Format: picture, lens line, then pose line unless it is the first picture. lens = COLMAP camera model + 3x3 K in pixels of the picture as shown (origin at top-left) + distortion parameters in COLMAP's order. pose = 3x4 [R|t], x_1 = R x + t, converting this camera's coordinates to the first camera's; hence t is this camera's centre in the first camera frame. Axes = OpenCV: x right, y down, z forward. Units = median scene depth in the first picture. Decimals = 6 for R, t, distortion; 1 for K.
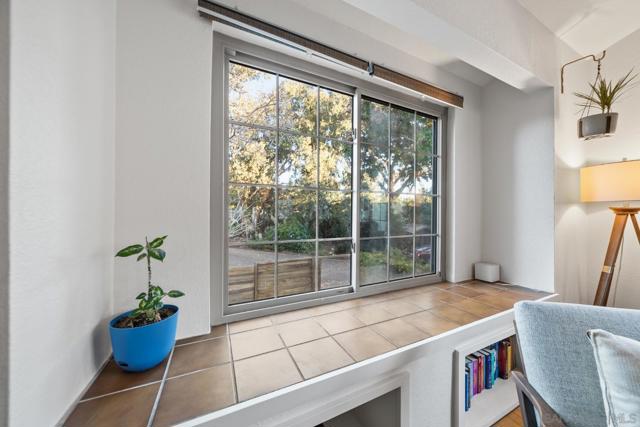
lens RADIAL K [[222.6, 0, 321.7], [0, 222.6, 213.9], [0, 0, 1]] dist [-0.000314, -0.000351]
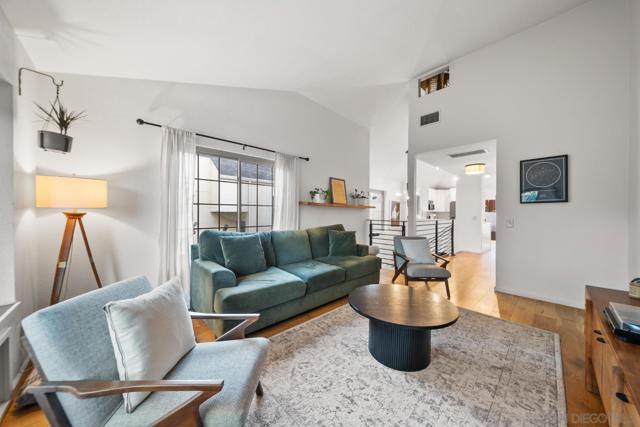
lens RADIAL K [[222.6, 0, 325.5], [0, 222.6, 214.7], [0, 0, 1]] dist [-0.000314, -0.000351]
pose [[-0.314621, -0.018085, 0.949045, -0.287657], [-0.009427, 0.999829, 0.015927, -0.051034], [-0.949171, -0.003935, -0.314737, 0.037838]]
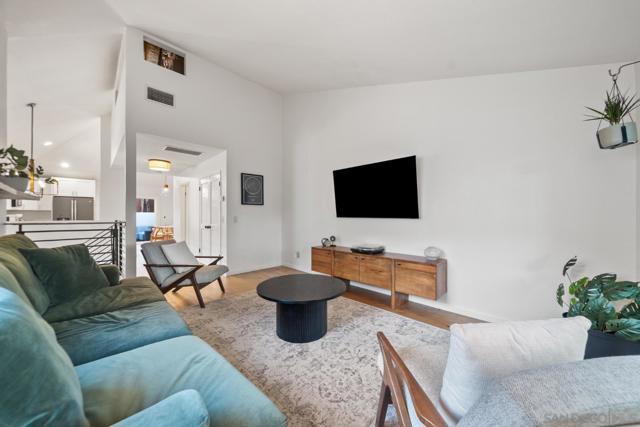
lens RADIAL K [[222.6, 0, 324.5], [0, 222.6, 215.2], [0, 0, 1]] dist [-0.000314, -0.000351]
pose [[-0.937598, -0.007062, -0.347649, 1.185188], [-0.006479, 0.999975, -0.002840, -0.001519], [0.347660, -0.000410, -0.937621, 0.678095]]
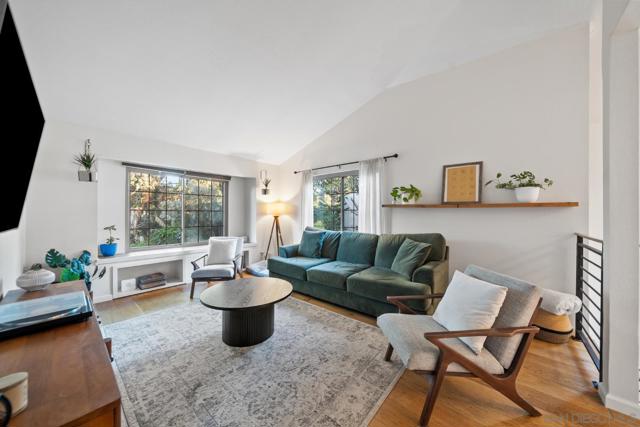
lens RADIAL K [[222.6, 0, 321.8], [0, 222.6, 214.3], [0, 0, 1]] dist [-0.000314, -0.000351]
pose [[0.916092, -0.000771, 0.400967, 0.645917], [0.001446, 0.999998, -0.001381, -0.048450], [-0.400965, 0.001845, 0.916091, -2.390204]]
